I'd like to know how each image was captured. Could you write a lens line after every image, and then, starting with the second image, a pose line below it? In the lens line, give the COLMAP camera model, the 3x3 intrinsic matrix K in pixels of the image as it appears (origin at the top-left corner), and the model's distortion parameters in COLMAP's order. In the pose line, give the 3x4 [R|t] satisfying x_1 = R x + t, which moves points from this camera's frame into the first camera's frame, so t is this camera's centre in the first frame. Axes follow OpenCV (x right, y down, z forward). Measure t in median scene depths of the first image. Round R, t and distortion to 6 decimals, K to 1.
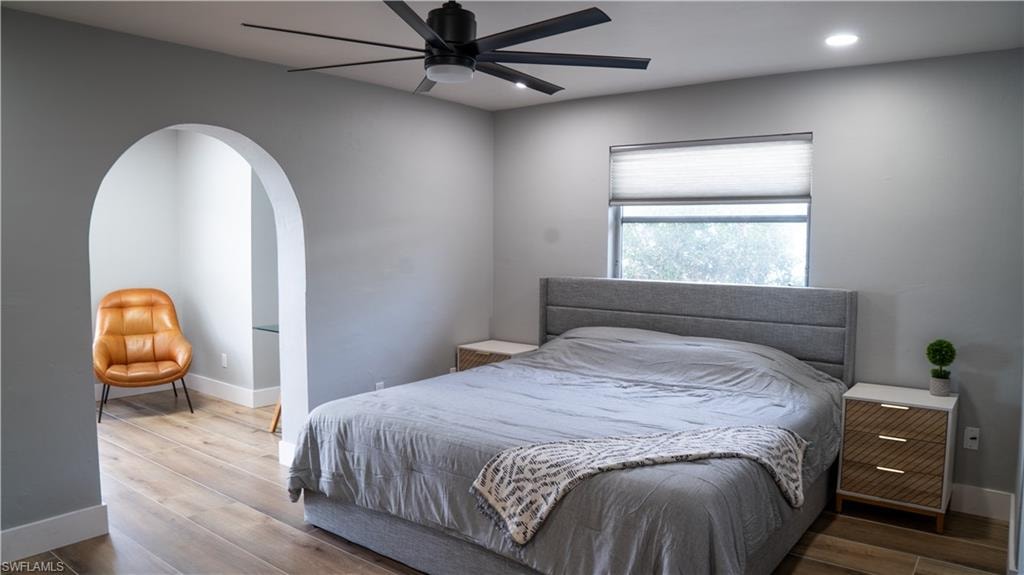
lens RADIAL K [[694.0, 0, 510.3], [0, 694.0, 288.7], [0, 0, 1]] dist [-0.136698, 0.066392]
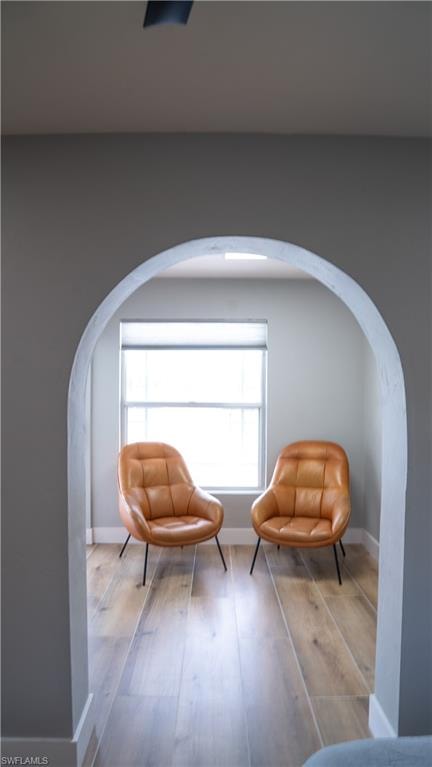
lens RADIAL K [[519.9, 0, 218.0], [0, 519.9, 382.3], [0, 0, 1]] dist [-0.136698, 0.066392]
pose [[0.614118, -0.002406, -0.789211, -0.031983], [-0.063211, 0.996633, -0.052225, -0.040058], [0.786679, 0.081959, 0.611898, 0.410340]]
